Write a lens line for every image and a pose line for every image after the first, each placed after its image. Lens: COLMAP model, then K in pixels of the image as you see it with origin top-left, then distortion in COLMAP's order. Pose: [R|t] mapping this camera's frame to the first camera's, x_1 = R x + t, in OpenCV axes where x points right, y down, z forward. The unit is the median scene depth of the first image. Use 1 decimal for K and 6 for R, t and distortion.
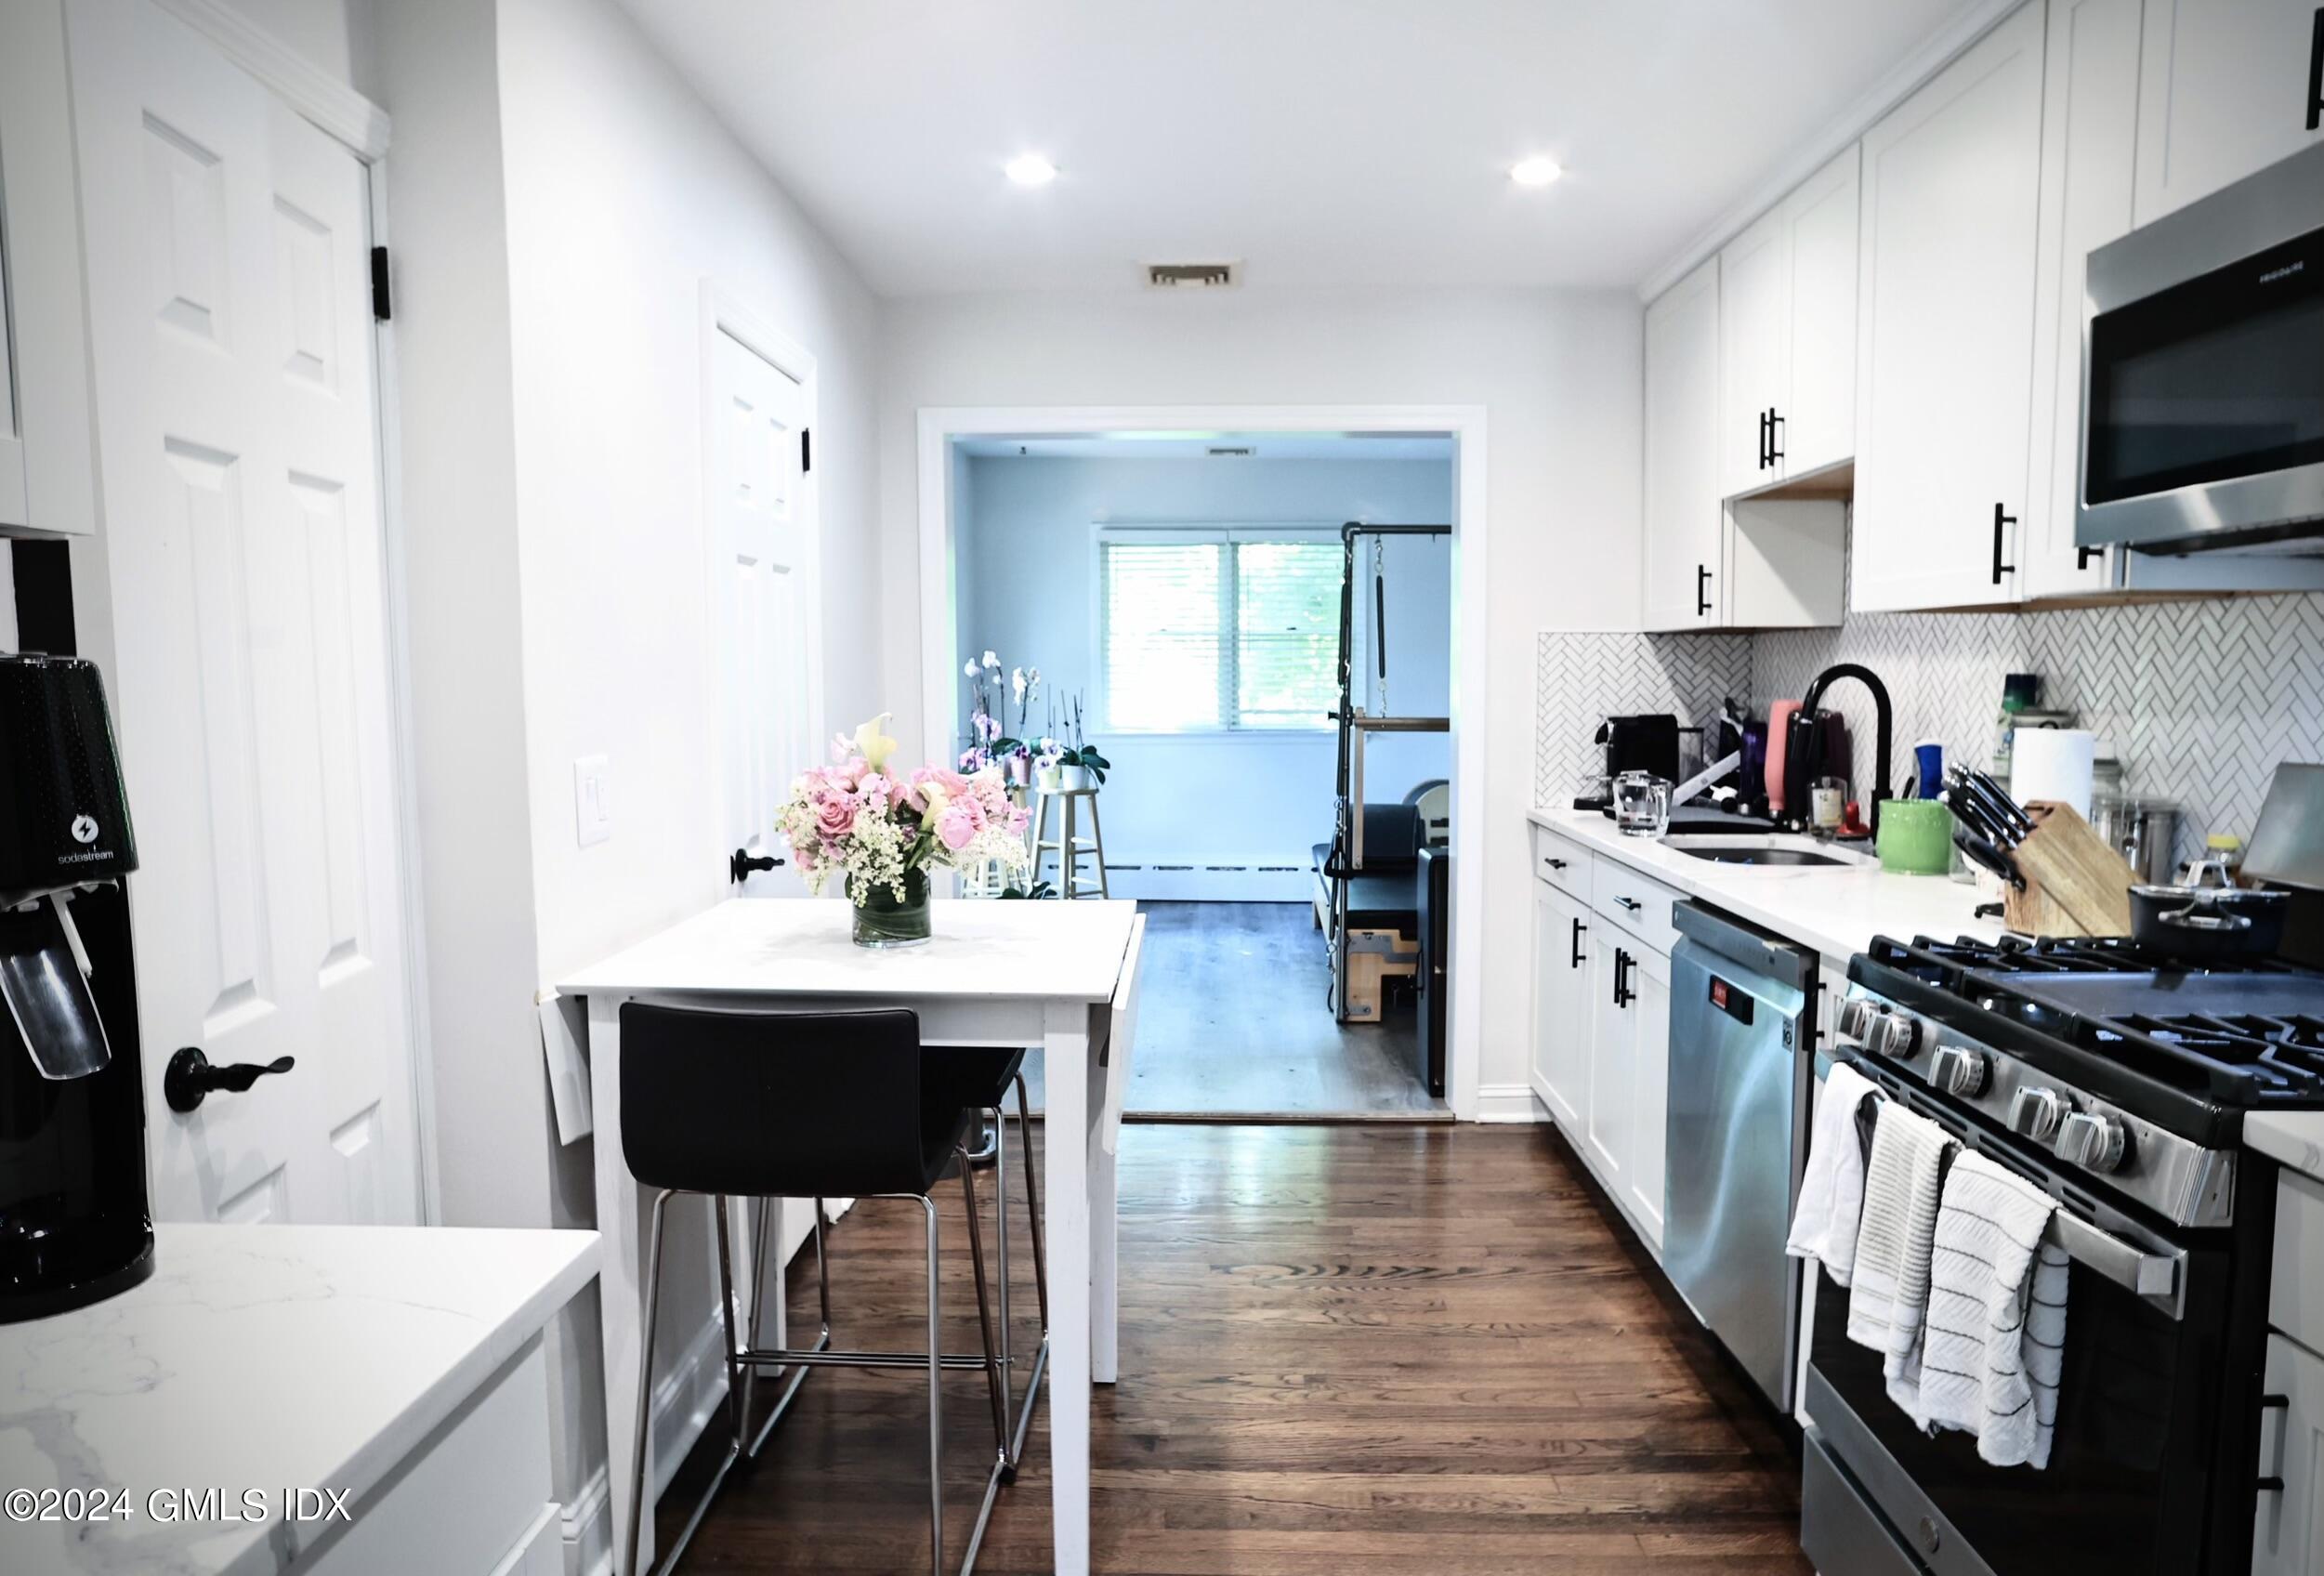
lens RADIAL K [[1476.9, 0, 1203.7], [0, 1476.9, 809.0], [0, 0, 1]] dist [-0.075833, 0.053123]
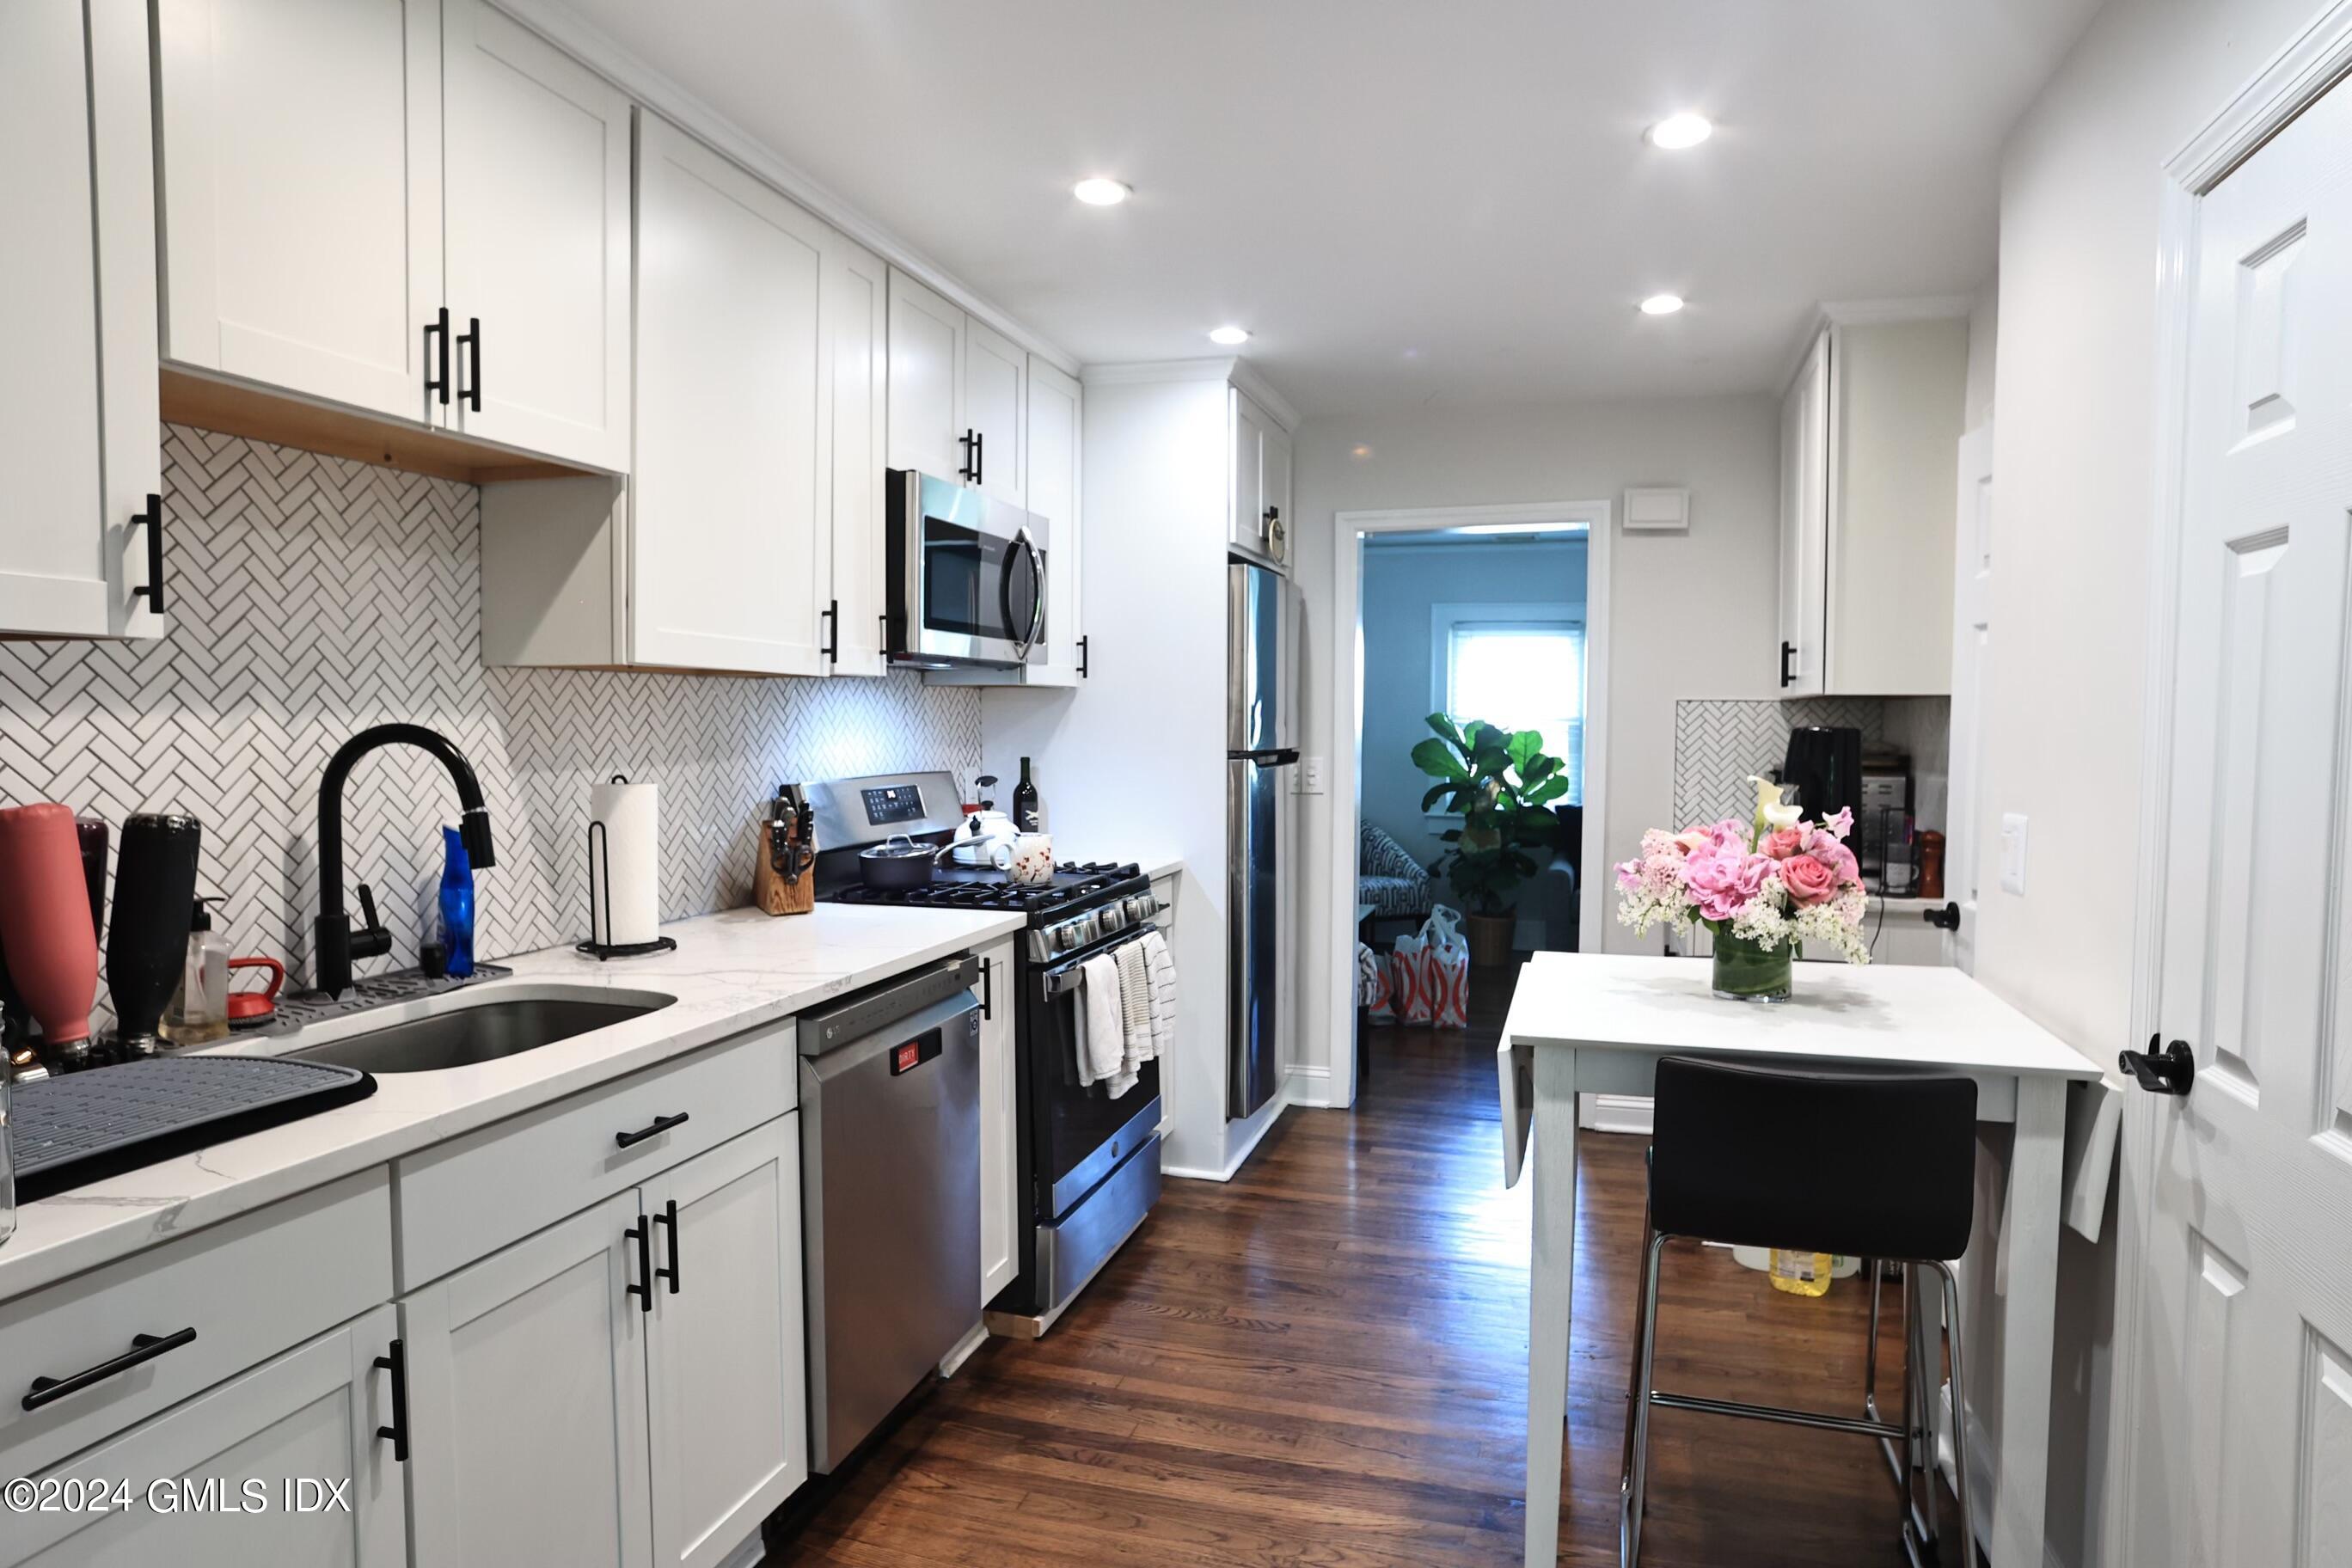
lens RADIAL K [[1367.2, 0, 1186.6], [0, 1367.2, 775.9], [0, 0, 1]] dist [-0.077602, 0.056185]
pose [[-0.958108, -0.015586, 0.285984, -0.082313], [0.023620, 0.990817, 0.133130, -0.165831], [-0.285433, 0.134307, -0.948941, 1.645606]]
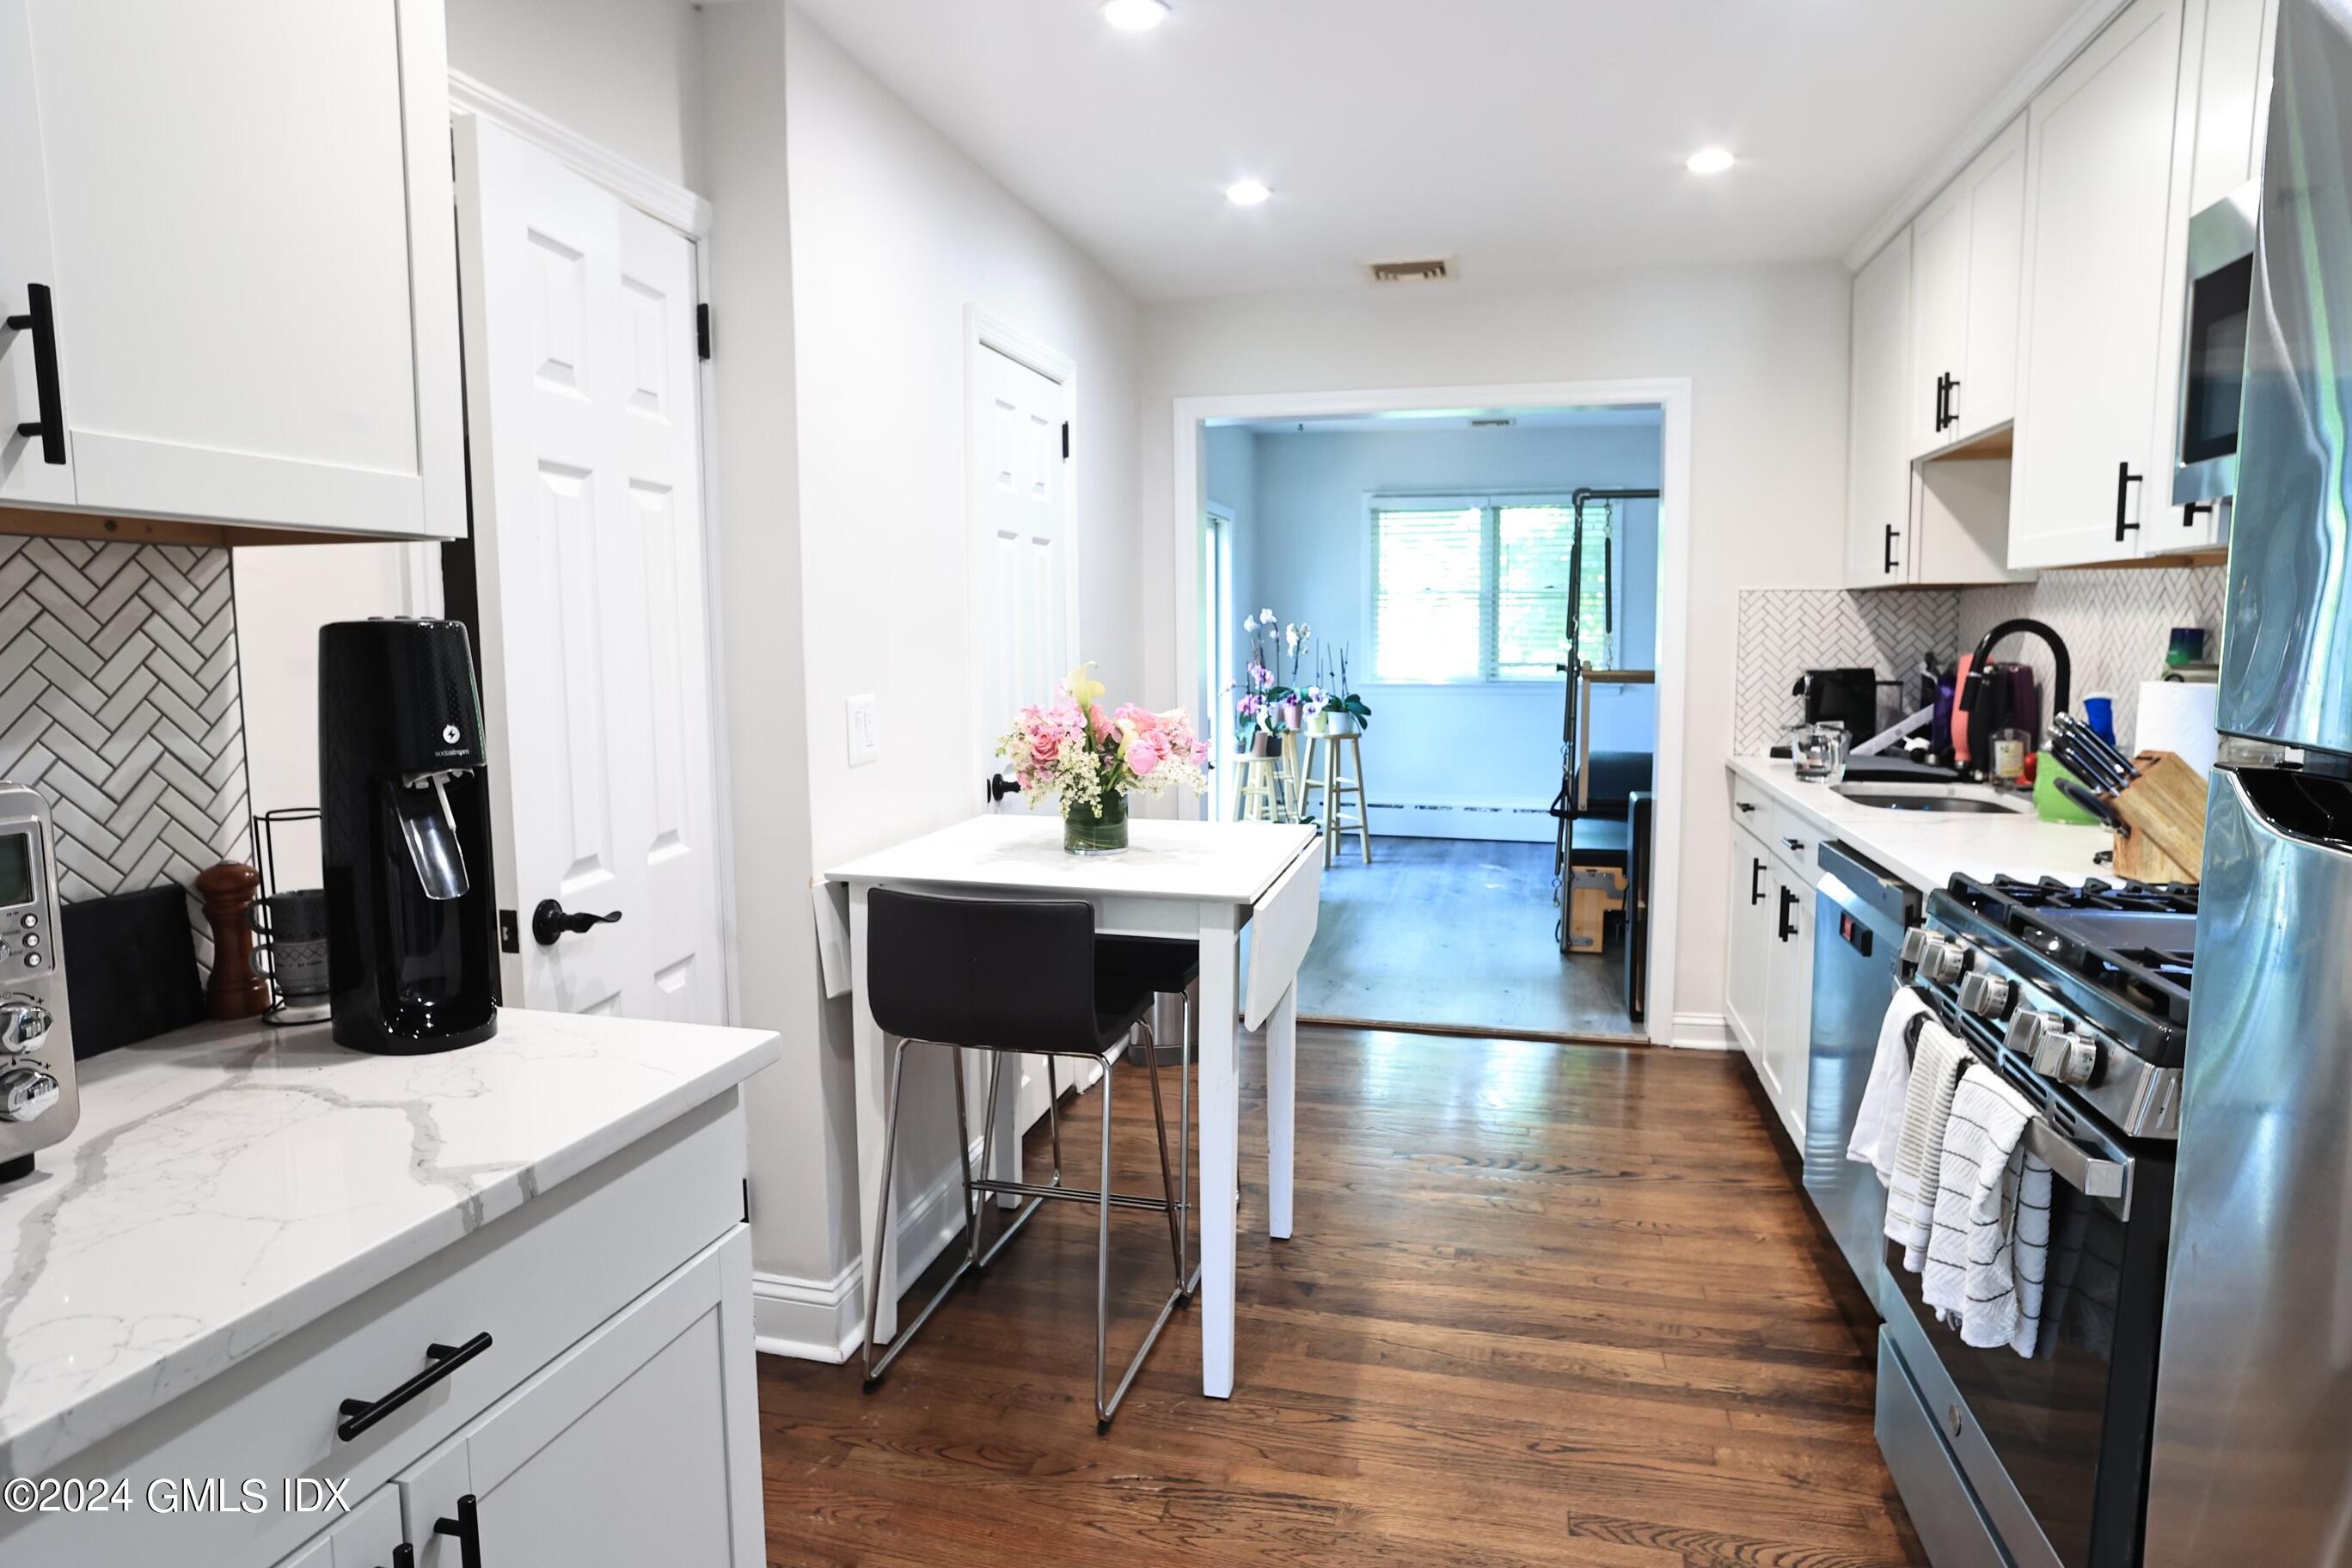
lens RADIAL K [[1367.2, 0, 1186.6], [0, 1367.2, 775.9], [0, 0, 1]] dist [-0.077602, 0.056185]
pose [[0.973658, 0.021865, -0.226961, 0.093884], [-0.018266, 0.999672, 0.017946, 0.005788], [0.227279, -0.013328, 0.973738, -0.063353]]
